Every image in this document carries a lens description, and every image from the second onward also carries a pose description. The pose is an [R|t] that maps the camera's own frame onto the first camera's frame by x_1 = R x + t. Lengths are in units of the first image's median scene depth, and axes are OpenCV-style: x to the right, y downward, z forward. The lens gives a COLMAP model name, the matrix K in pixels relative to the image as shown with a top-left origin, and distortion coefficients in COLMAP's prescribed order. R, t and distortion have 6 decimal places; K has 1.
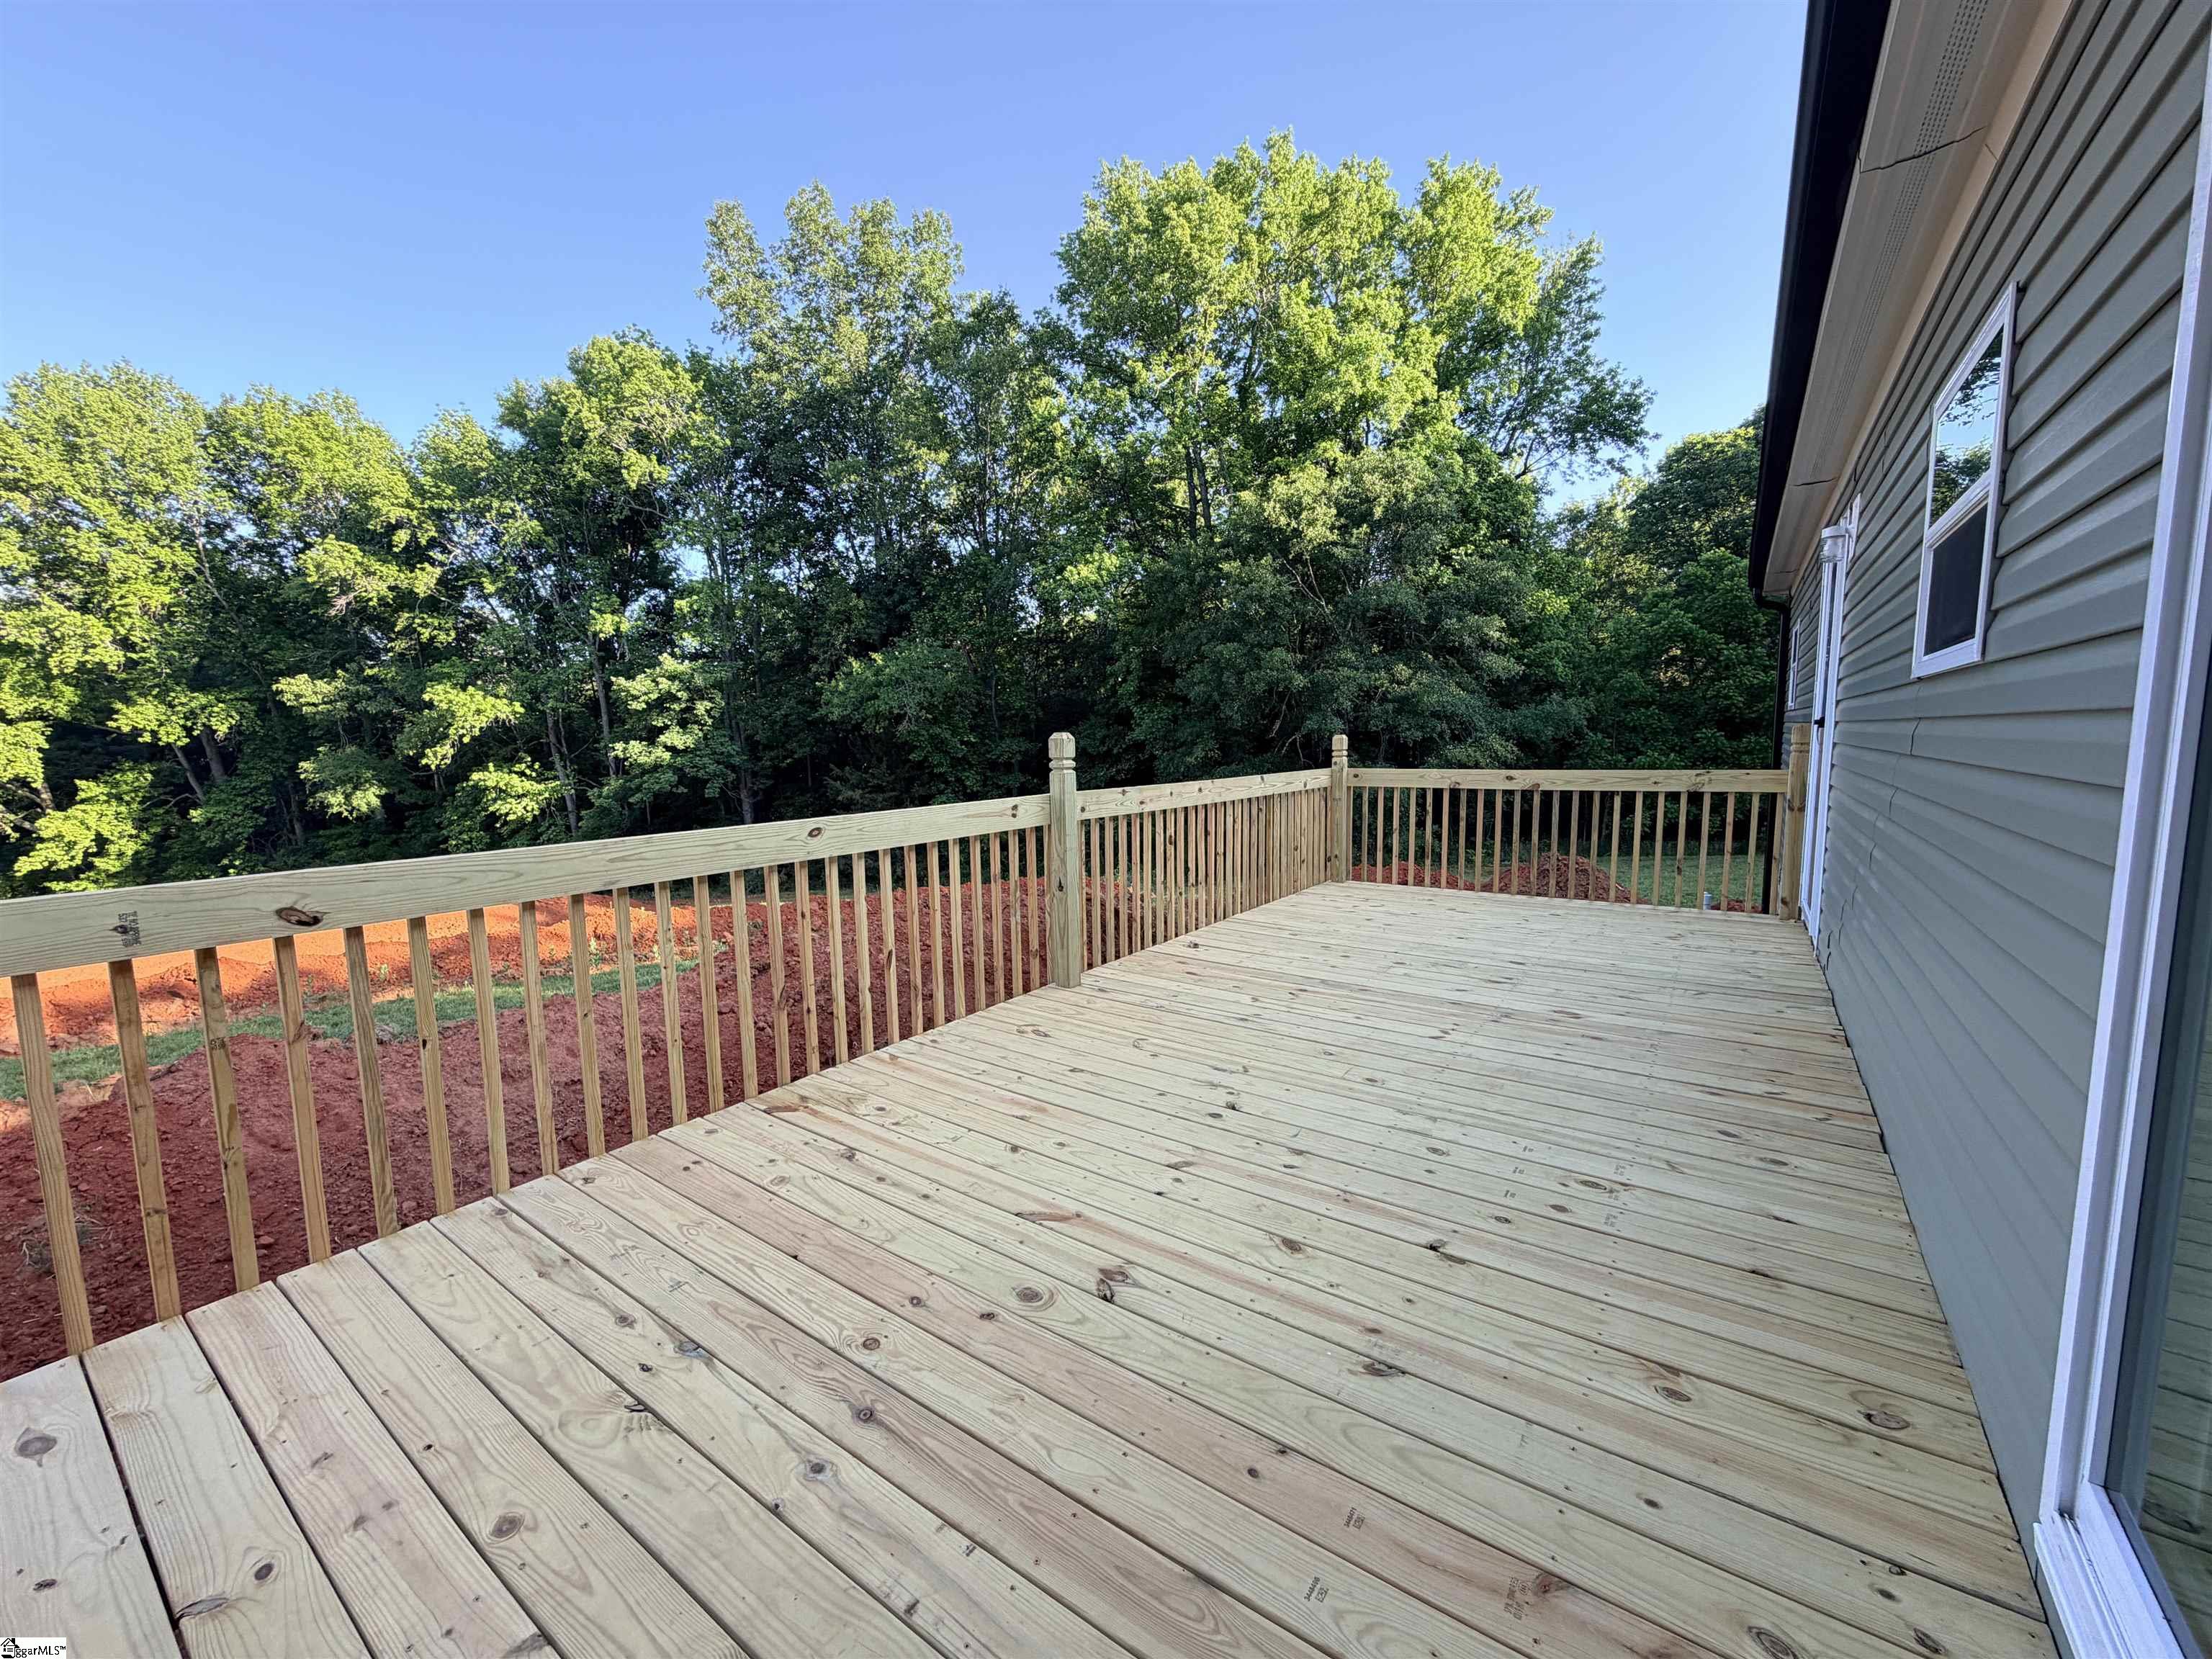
lens RADIAL K [[882.7, 0, 1100.8], [0, 882.7, 823.0], [0, 0, 1]] dist [0.002907, 0.000188]
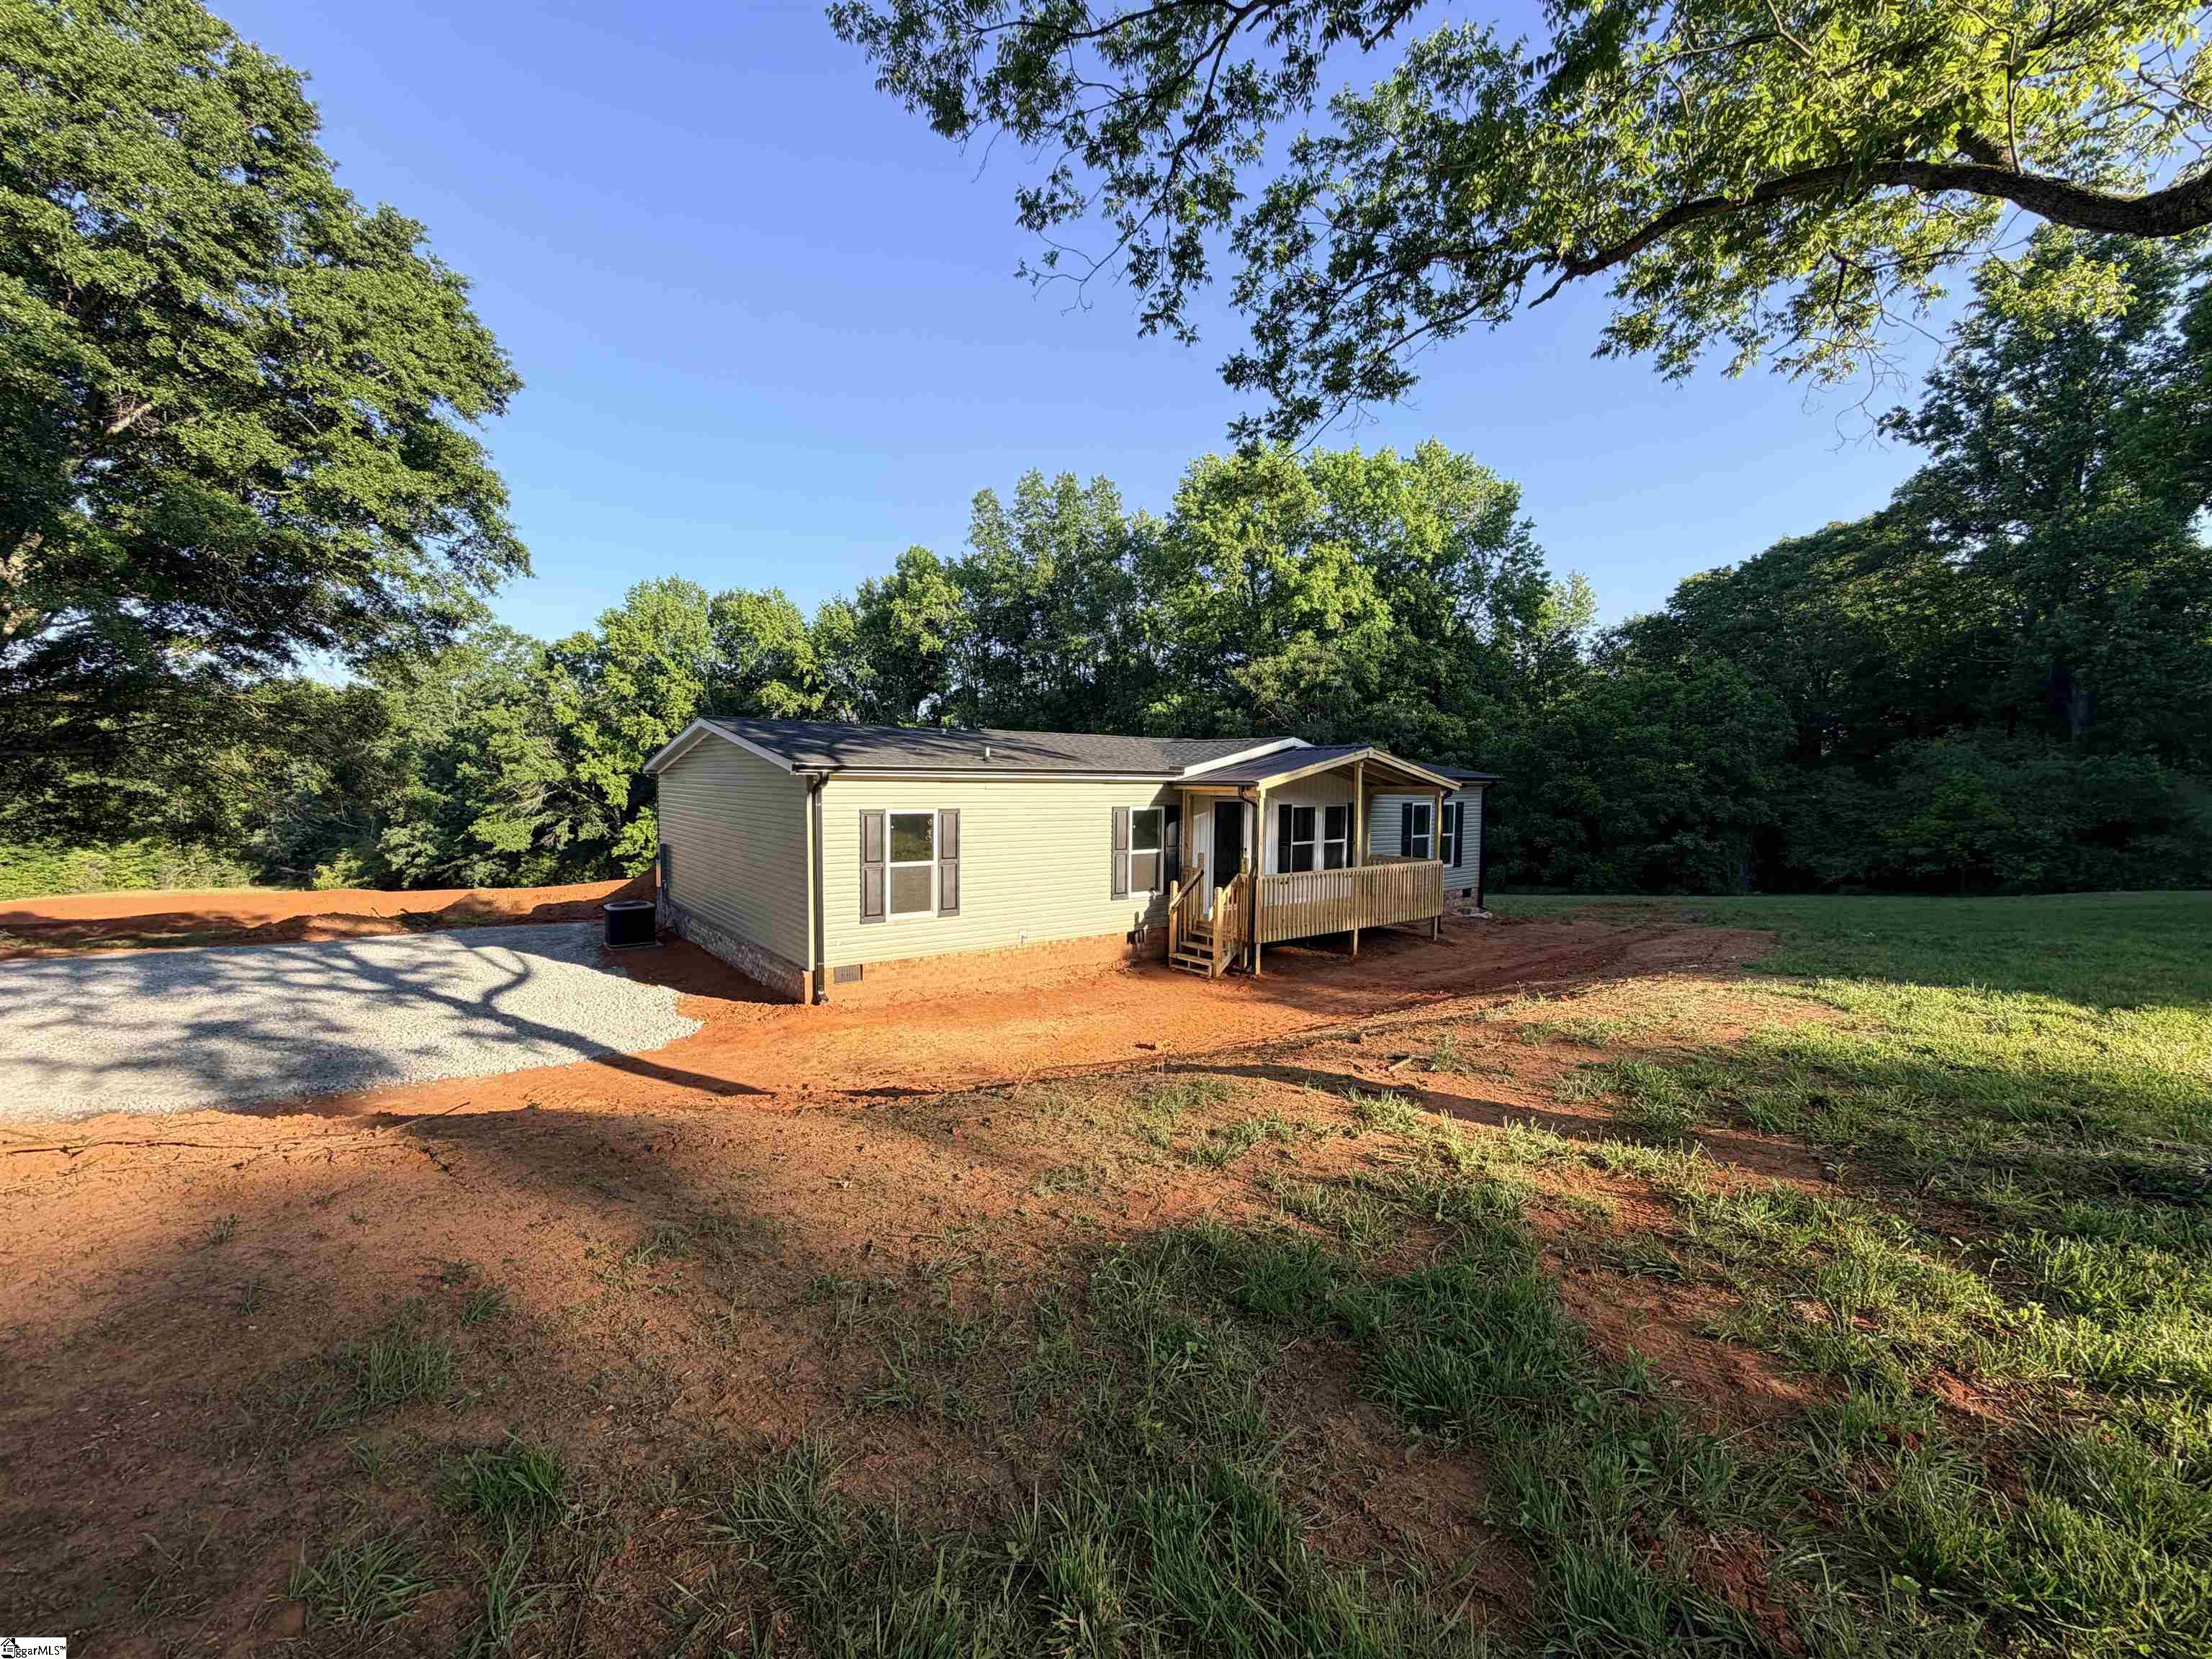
lens RADIAL K [[882.7, 0, 1100.8], [0, 882.7, 823.0], [0, 0, 1]] dist [0.002907, 0.000188]
pose [[0.959810, 0.038076, -0.278055, 0.320216], [-0.052307, 0.997664, -0.043943, 0.018925], [0.275732, 0.056721, 0.959560, -0.590319]]
